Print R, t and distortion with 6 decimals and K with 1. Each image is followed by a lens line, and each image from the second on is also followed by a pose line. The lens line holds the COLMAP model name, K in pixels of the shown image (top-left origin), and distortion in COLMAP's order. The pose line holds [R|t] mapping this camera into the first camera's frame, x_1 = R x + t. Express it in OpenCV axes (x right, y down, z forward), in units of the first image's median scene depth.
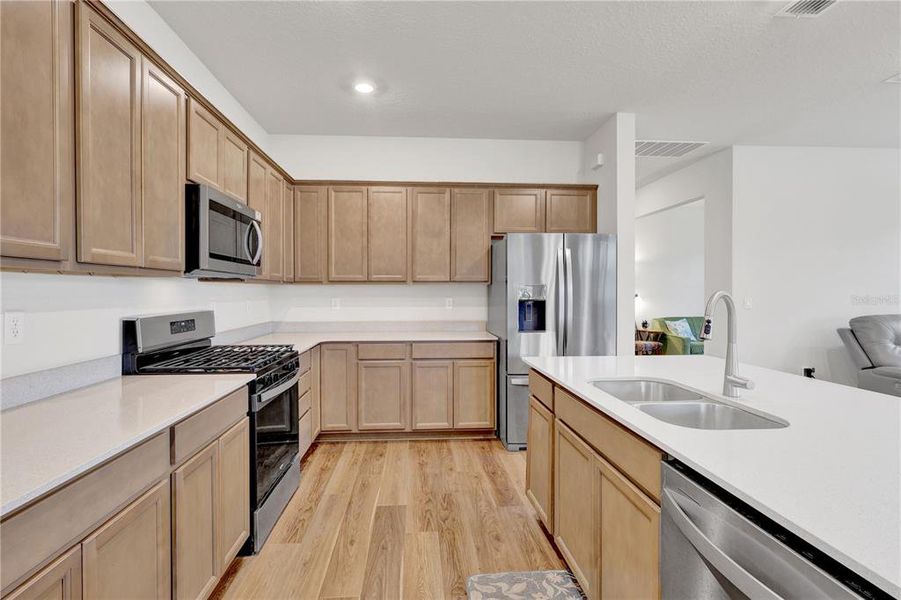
lens RADIAL K [[428.6, 0, 443.0], [0, 428.6, 295.3], [0, 0, 1]] dist [0.002334, 0.000538]
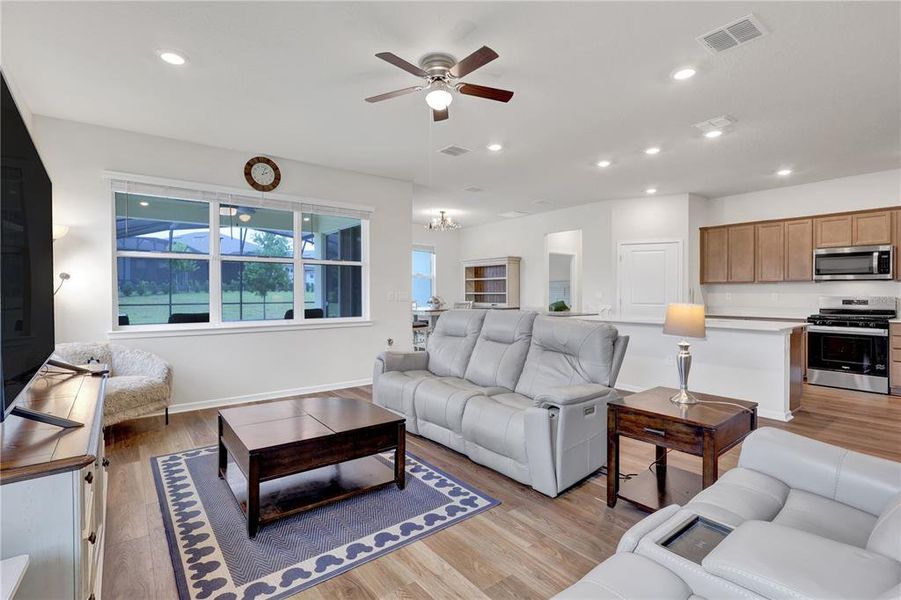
lens RADIAL K [[428.6, 0, 448.8], [0, 428.6, 294.9], [0, 0, 1]] dist [0.002334, 0.000538]
pose [[-0.835141, 0.005502, -0.550008, 1.677751], [-0.002762, 0.999895, 0.014196, 0.002840], [0.550029, 0.013374, -0.835039, 1.139926]]
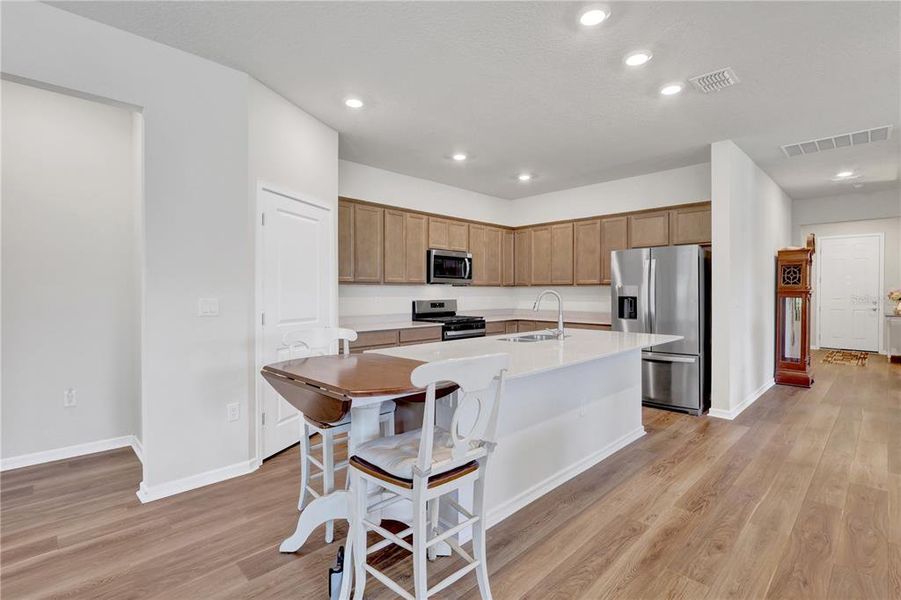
lens RADIAL K [[428.6, 0, 450.9], [0, 428.6, 297.1], [0, 0, 1]] dist [0.002334, 0.000538]
pose [[0.655348, 0.010268, -0.755257, 0.828703], [-0.007359, 0.999947, 0.007209, 0.005186], [0.755291, 0.000834, 0.655389, -0.345494]]
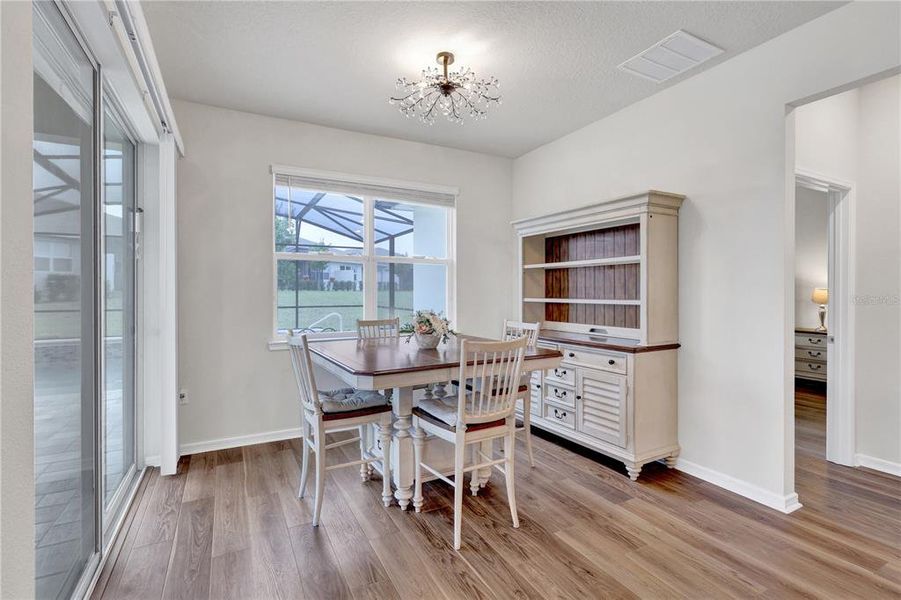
lens RADIAL K [[428.6, 0, 451.0], [0, 428.6, 293.5], [0, 0, 1]] dist [0.002334, 0.000538]
pose [[-0.910841, 0.002725, -0.412747, 0.748603], [-0.003549, 0.999890, 0.014432, -0.001055], [0.412741, 0.014610, -0.910731, -0.099551]]
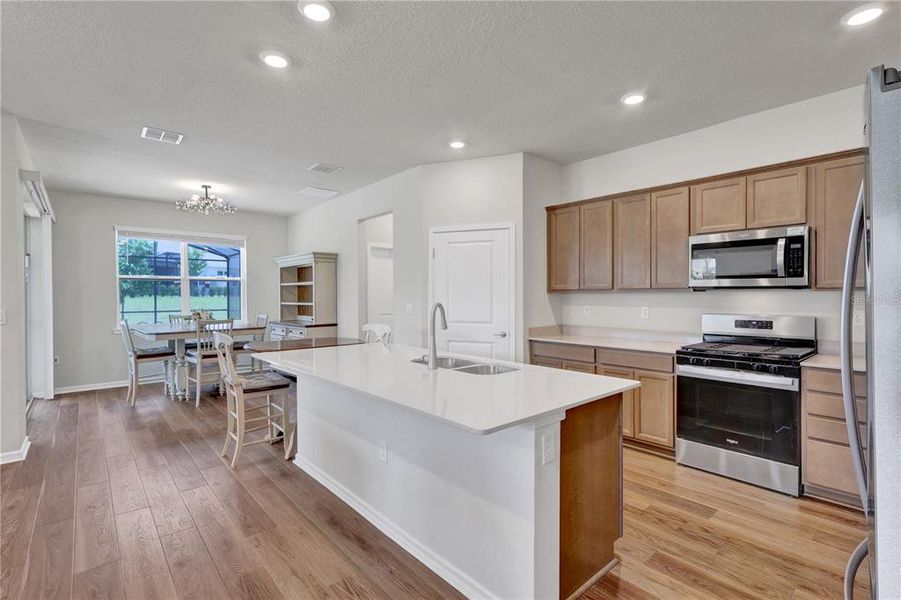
lens RADIAL K [[428.6, 0, 446.5], [0, 428.6, 299.8], [0, 0, 1]] dist [0.002334, 0.000538]
pose [[-0.800445, 0.009284, -0.599334, 0.685360], [-0.001591, 0.999844, 0.017613, -0.021459], [0.599404, 0.015052, -0.800305, 0.994831]]
